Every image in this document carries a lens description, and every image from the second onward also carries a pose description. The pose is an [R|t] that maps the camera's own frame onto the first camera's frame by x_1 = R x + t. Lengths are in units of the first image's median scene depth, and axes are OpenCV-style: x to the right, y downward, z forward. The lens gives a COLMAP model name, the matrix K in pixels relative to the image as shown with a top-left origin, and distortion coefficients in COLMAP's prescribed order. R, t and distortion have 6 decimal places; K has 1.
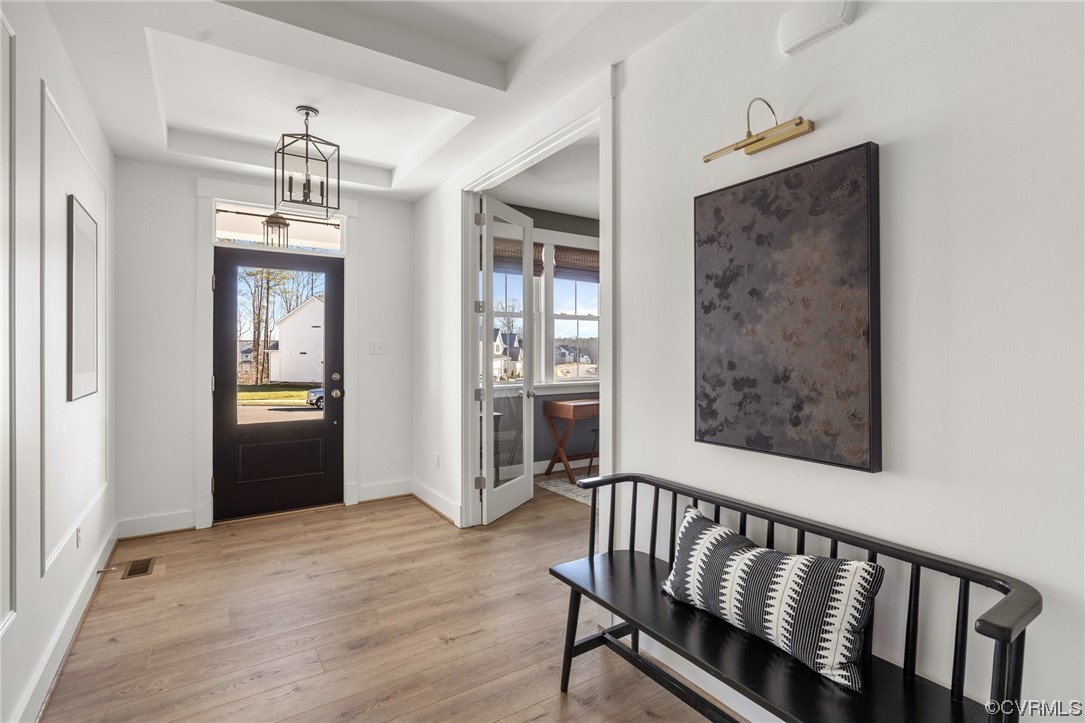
lens RADIAL K [[517.6, 0, 538.7], [0, 517.6, 349.1], [0, 0, 1]] dist [-0.008191, 0.000423]
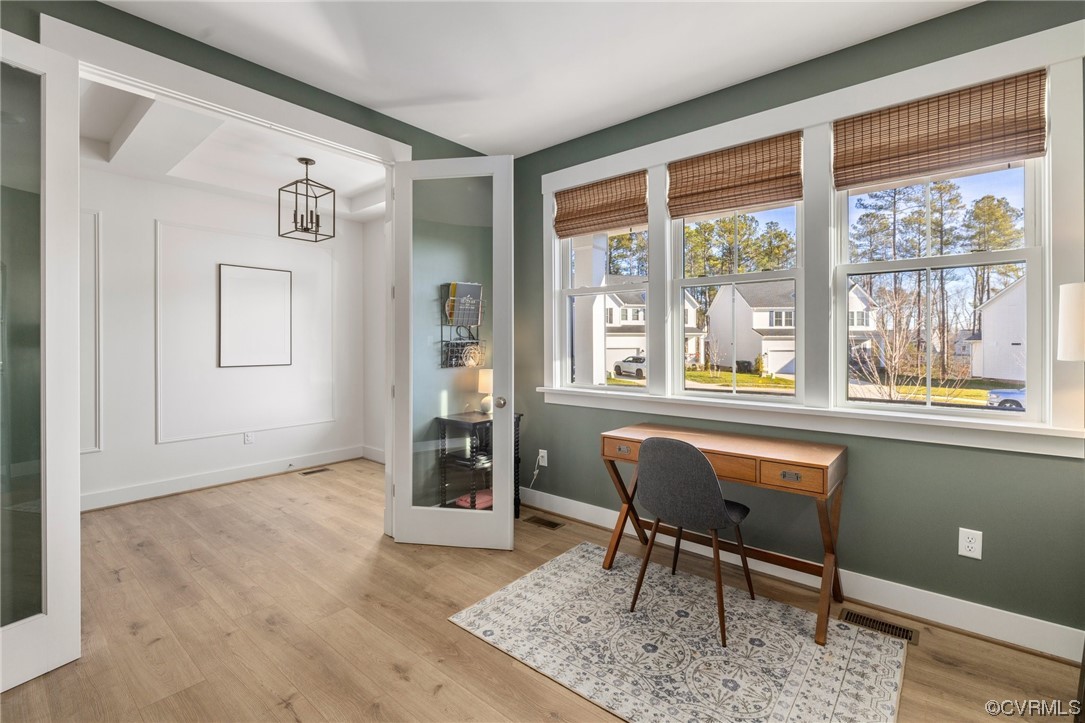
lens RADIAL K [[486.7, 0, 540.5], [0, 486.7, 342.6], [0, 0, 1]] dist [-0.010839, 0.000321]
pose [[0.280109, 0.001608, -0.959967, 0.916290], [0.003891, 0.999988, 0.002810, 0.003074], [0.959960, -0.004522, 0.280099, 1.226106]]
